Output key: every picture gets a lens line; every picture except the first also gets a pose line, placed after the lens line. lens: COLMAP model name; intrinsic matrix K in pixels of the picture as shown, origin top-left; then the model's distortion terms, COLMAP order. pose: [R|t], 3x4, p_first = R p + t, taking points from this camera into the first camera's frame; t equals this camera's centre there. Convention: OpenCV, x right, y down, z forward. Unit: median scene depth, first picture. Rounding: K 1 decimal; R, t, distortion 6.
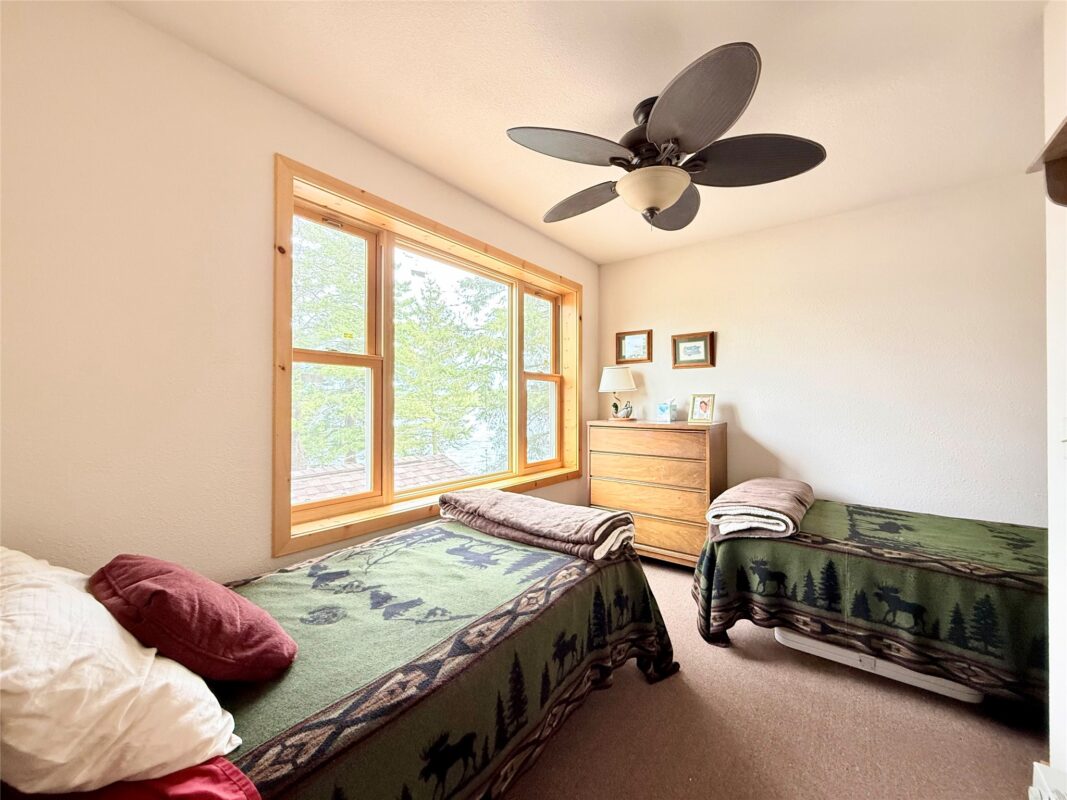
lens RADIAL K [[428.6, 0, 533.5], [0, 428.6, 400.0], [0, 0, 1]] dist [0.000316, -0.000080]
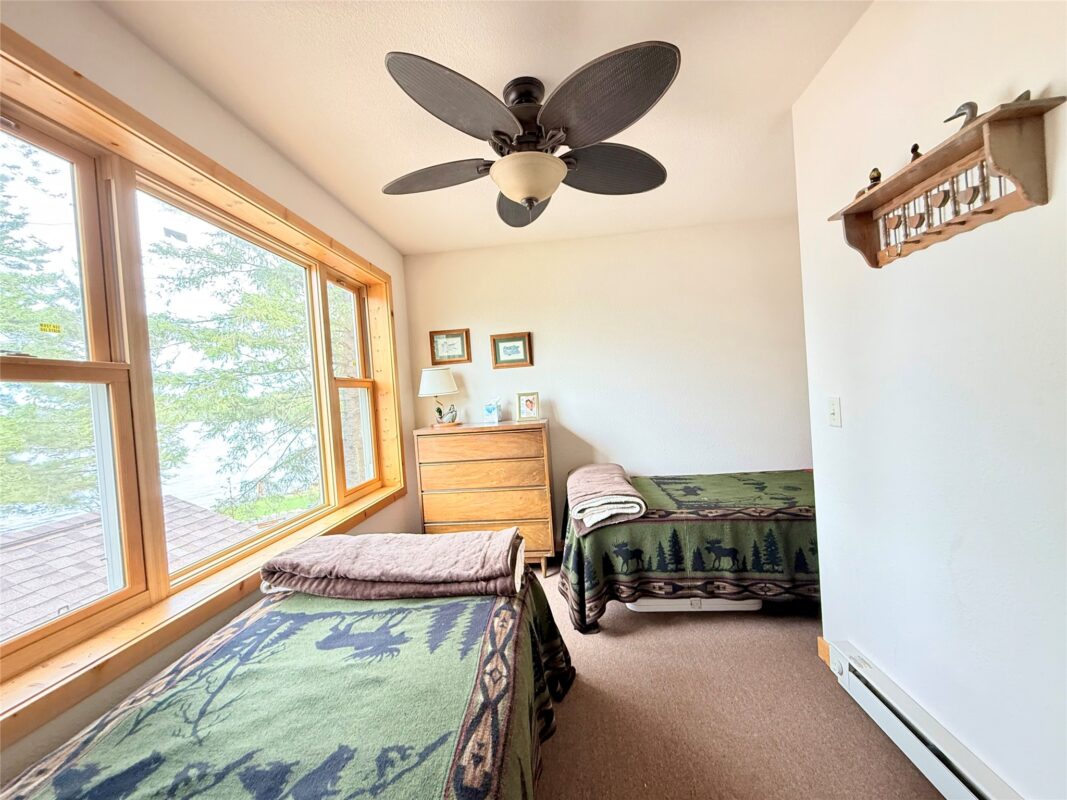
lens RADIAL K [[425.6, 0, 533.5], [0, 425.6, 400.0], [0, 0, 1]] dist [-0.000453, 0.000077]
pose [[0.840199, -0.067790, 0.538025, -0.226114], [0.065657, 0.997573, 0.023160, -0.029936], [-0.538289, 0.015866, 0.842611, 0.210596]]
